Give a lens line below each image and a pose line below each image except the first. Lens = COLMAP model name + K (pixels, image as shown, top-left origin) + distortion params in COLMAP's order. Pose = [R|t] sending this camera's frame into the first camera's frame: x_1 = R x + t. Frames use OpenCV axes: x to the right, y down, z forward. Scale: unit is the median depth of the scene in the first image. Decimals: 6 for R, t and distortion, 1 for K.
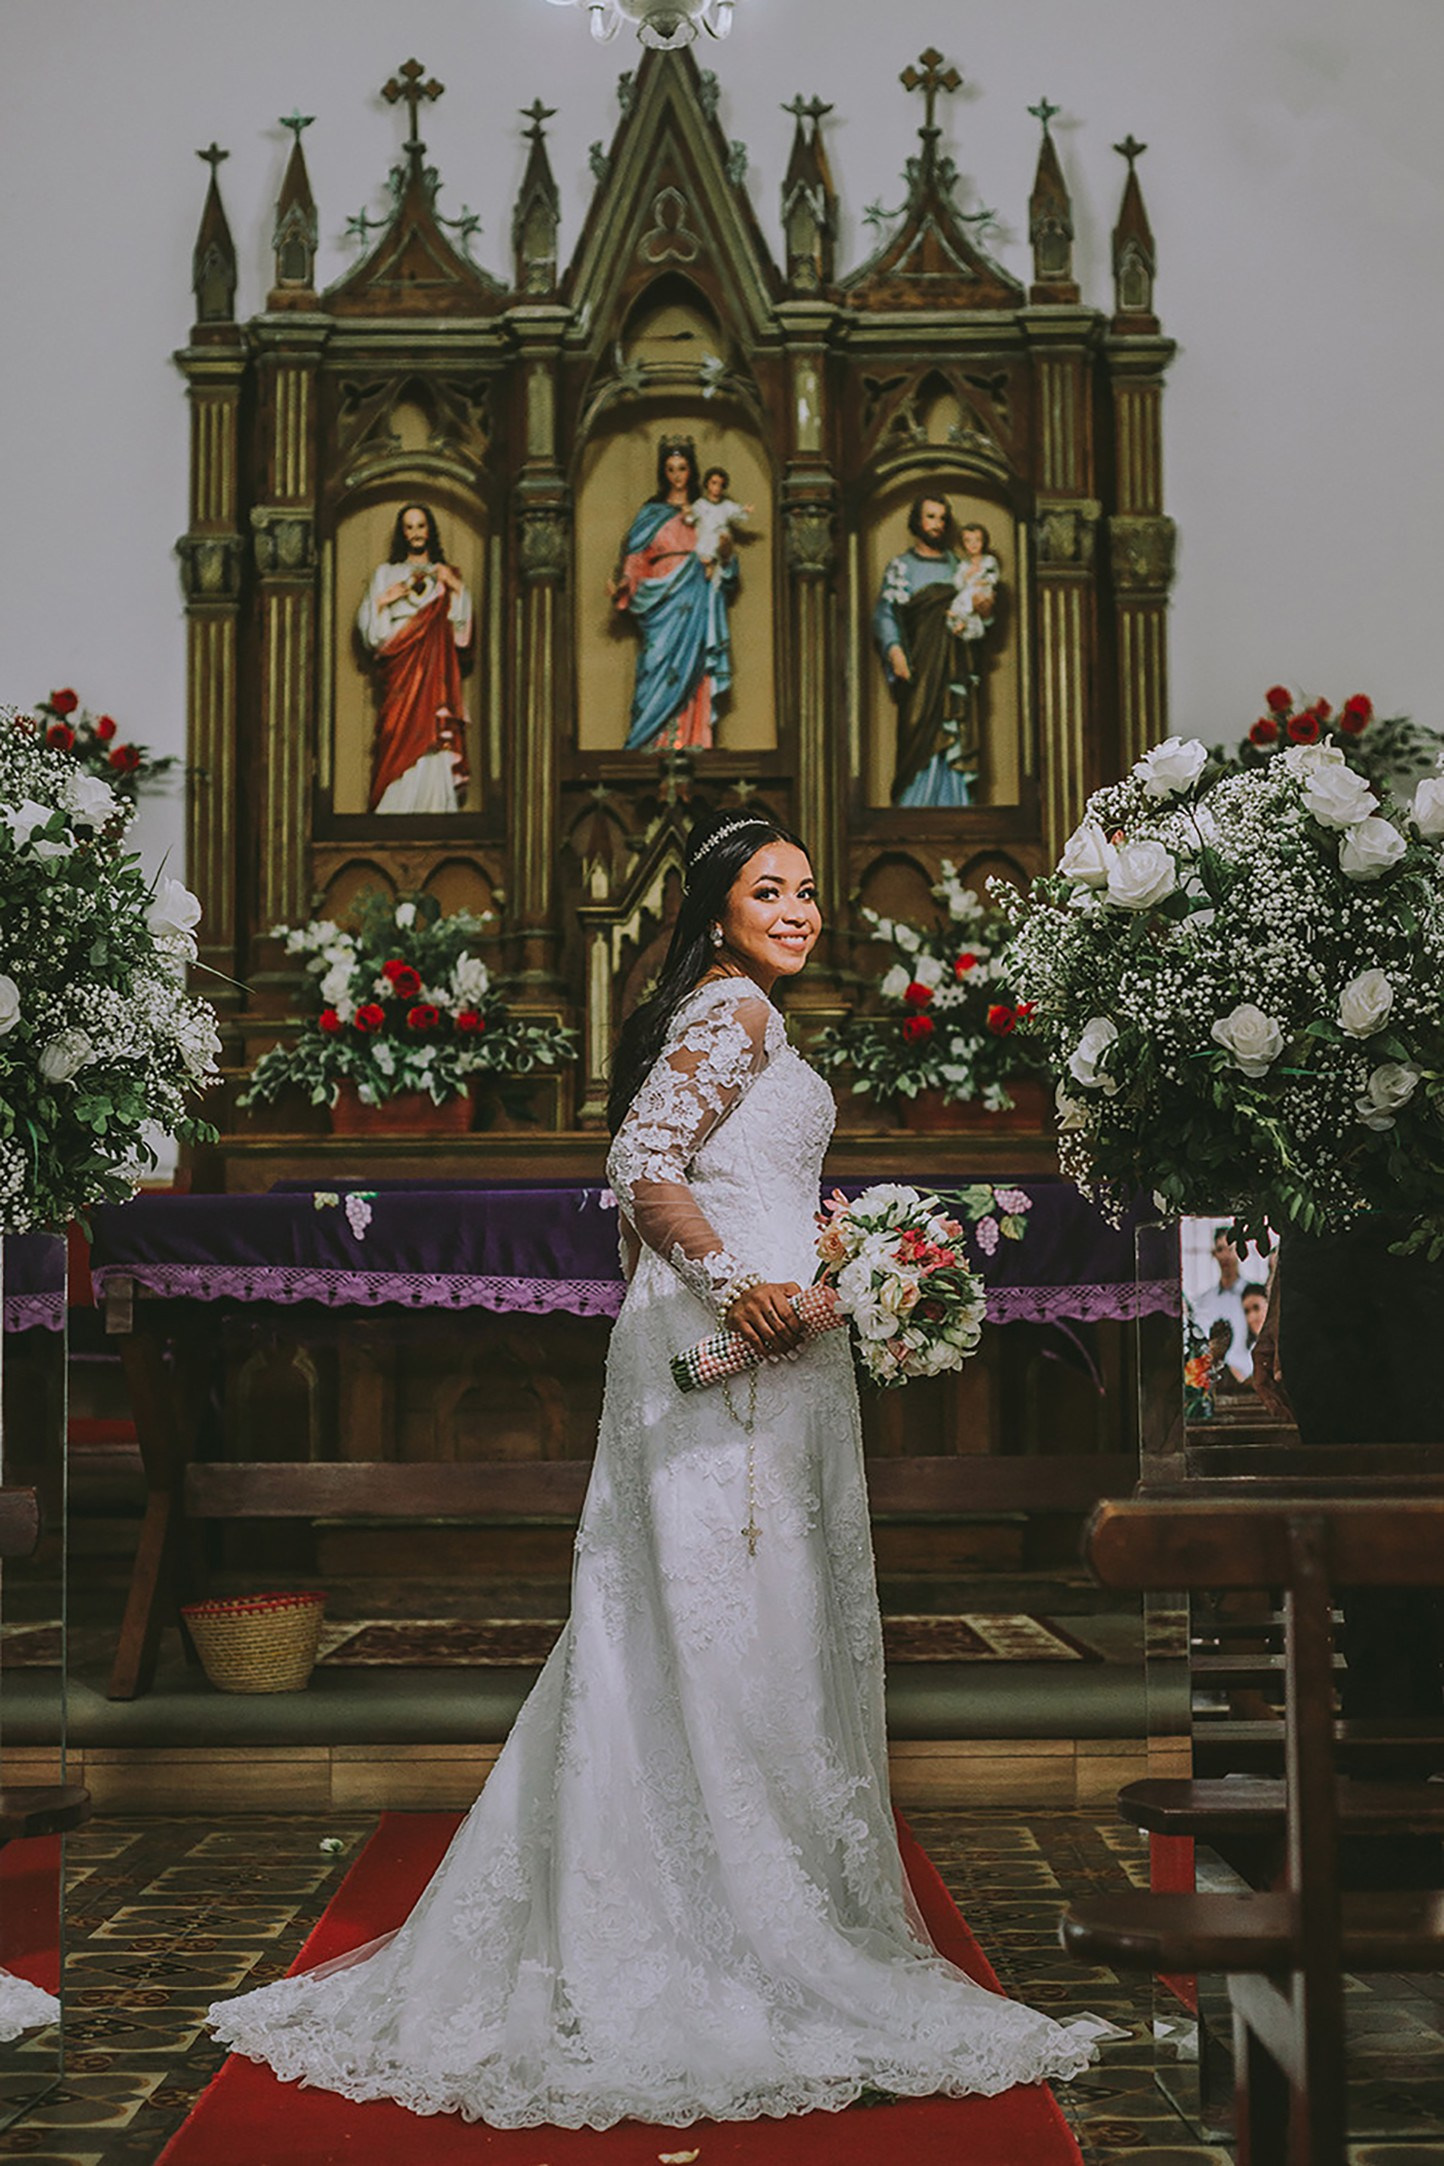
lens RADIAL K [[3205.0, 0, 722.0], [0, 3205.0, 1083.0], [0, 0, 1]] dist [-0.011951, 0.000543]
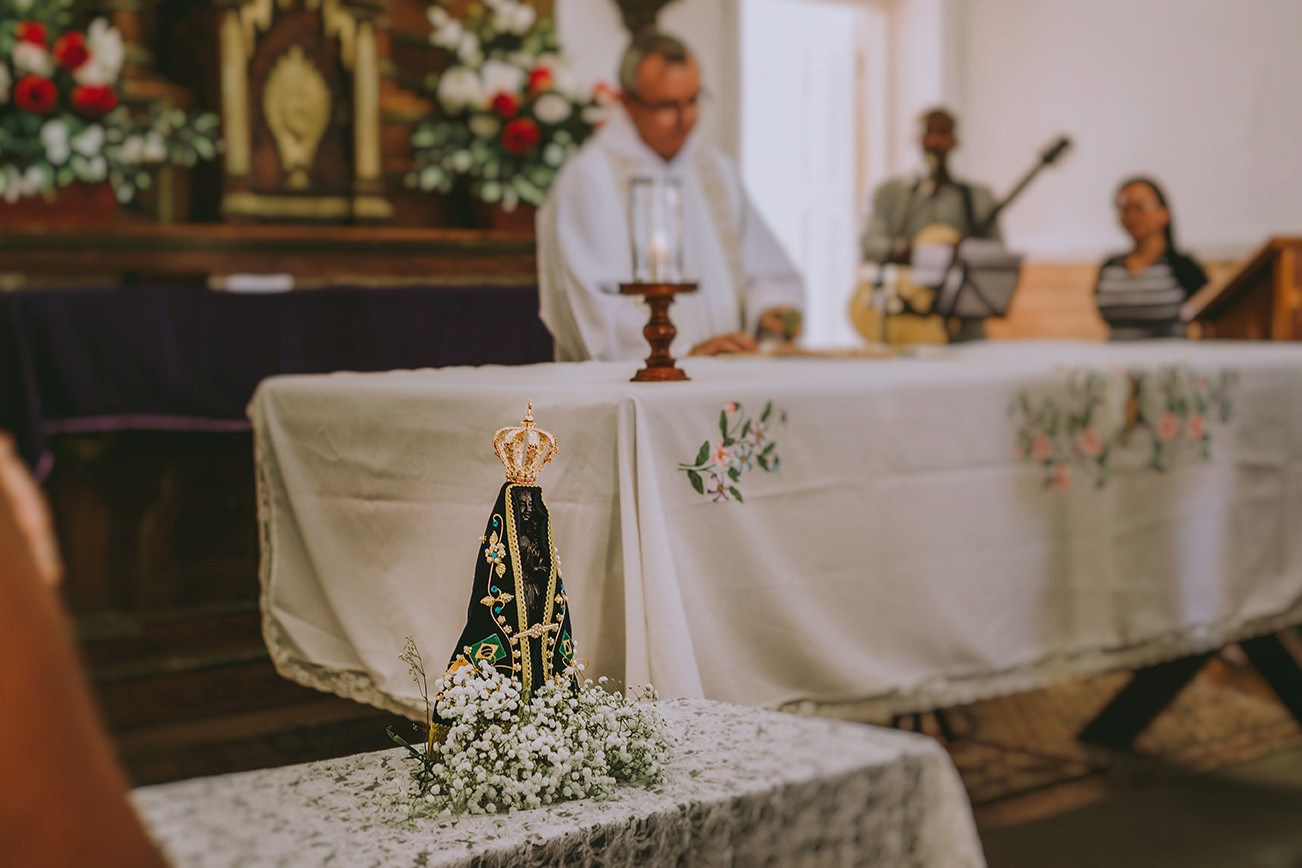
lens RADIAL K [[2031.2, 0, 651.0], [0, 2031.2, 434.0], [0, 0, 1]] dist [-0.003063, -0.019700]
pose [[0.744882, -0.048720, 0.665415, -0.328968], [-0.055300, 0.989390, 0.134345, -0.011060], [-0.664901, -0.136869, 0.734284, 0.441731]]
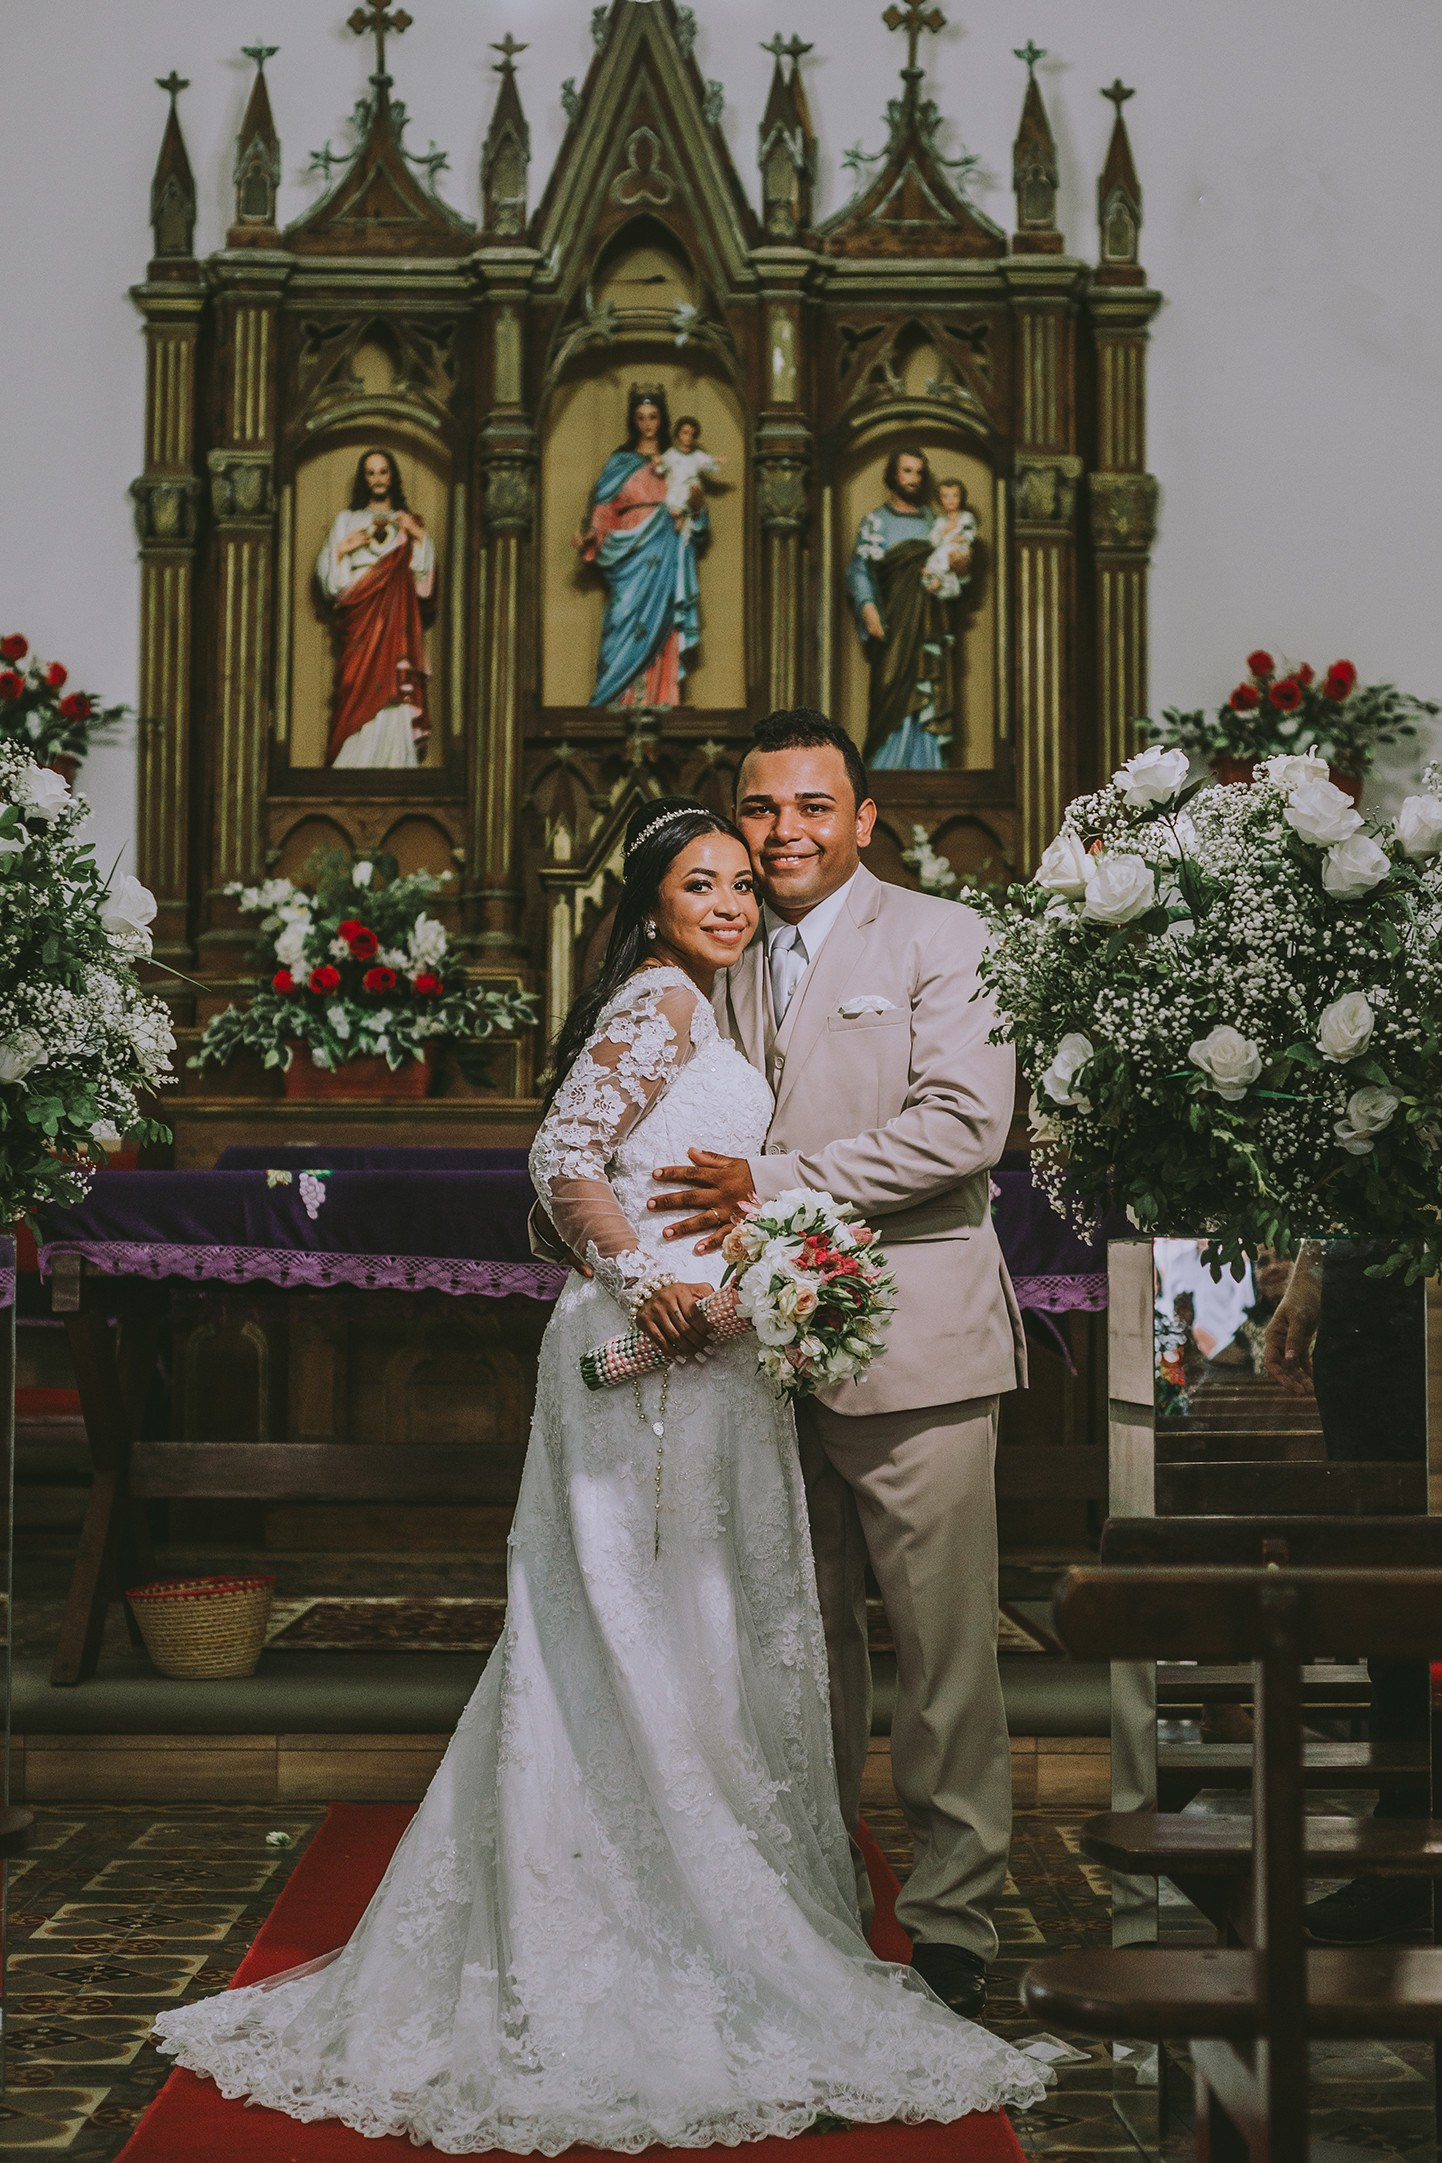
lens RADIAL K [[3286.6, 0, 721.0], [0, 3286.6, 1081.5], [0, 0, 1]] dist [-0.009858, -0.014527]
pose [[0.999837, 0.013584, 0.011885, -0.000817], [-0.013800, 0.999737, 0.018301, -0.008714], [-0.011634, -0.018462, 0.999762, -0.001483]]
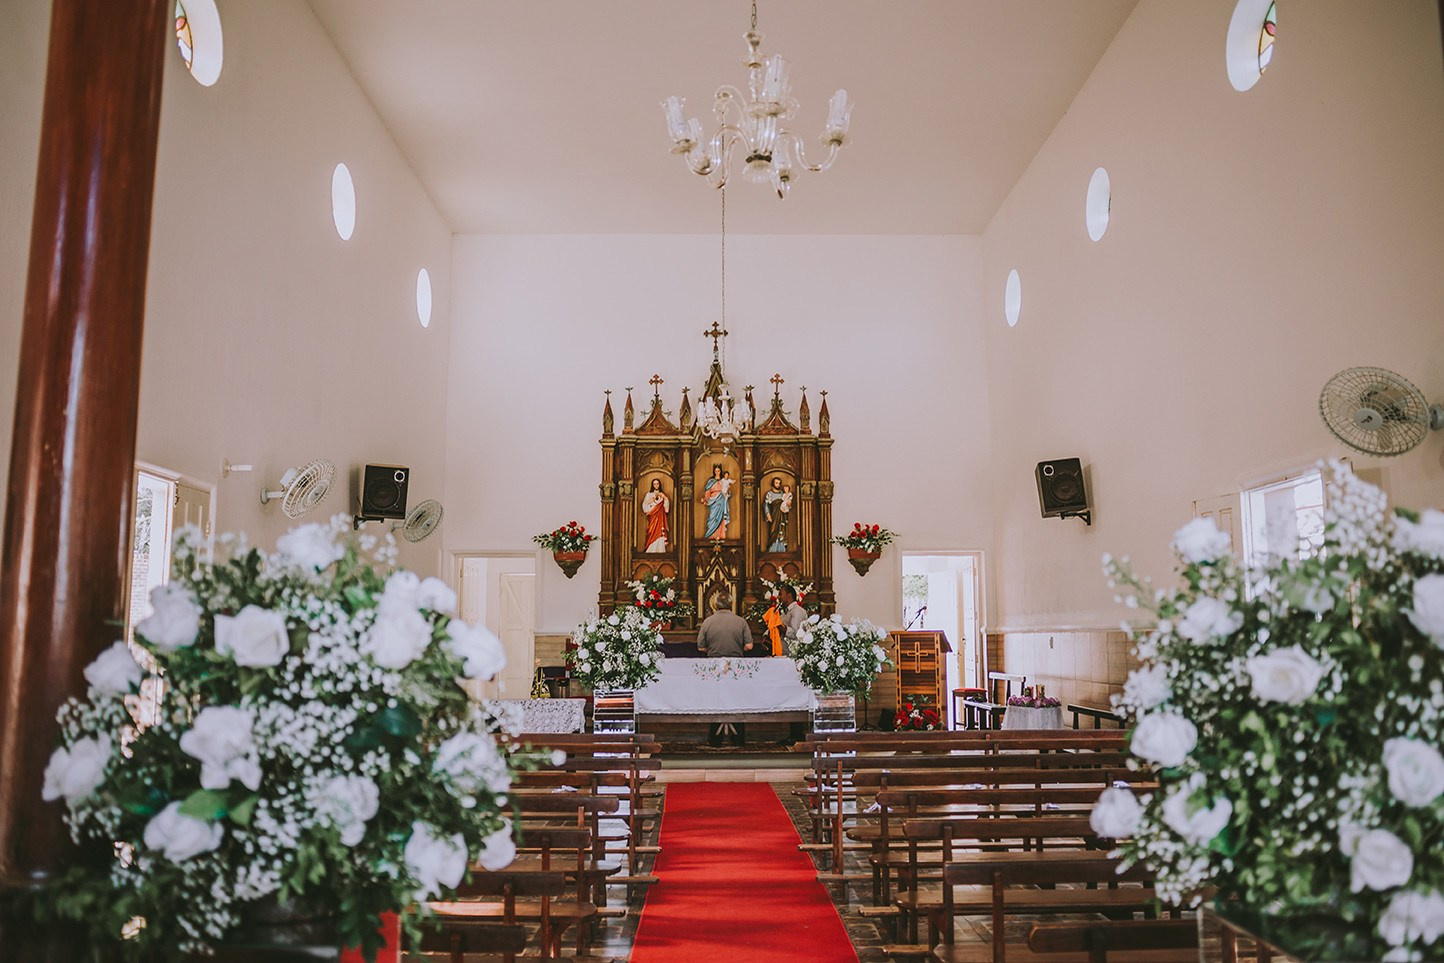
lens RADIAL K [[1131.0, 0, 722.0], [0, 1131.0, 481.5], [0, 0, 1]] dist [-0.113422, -0.000069]
pose [[0.999819, 0.007346, 0.017574, -0.034969], [-0.006466, 0.998748, -0.049605, -0.104388], [-0.017916, 0.049482, 0.998614, -0.515632]]
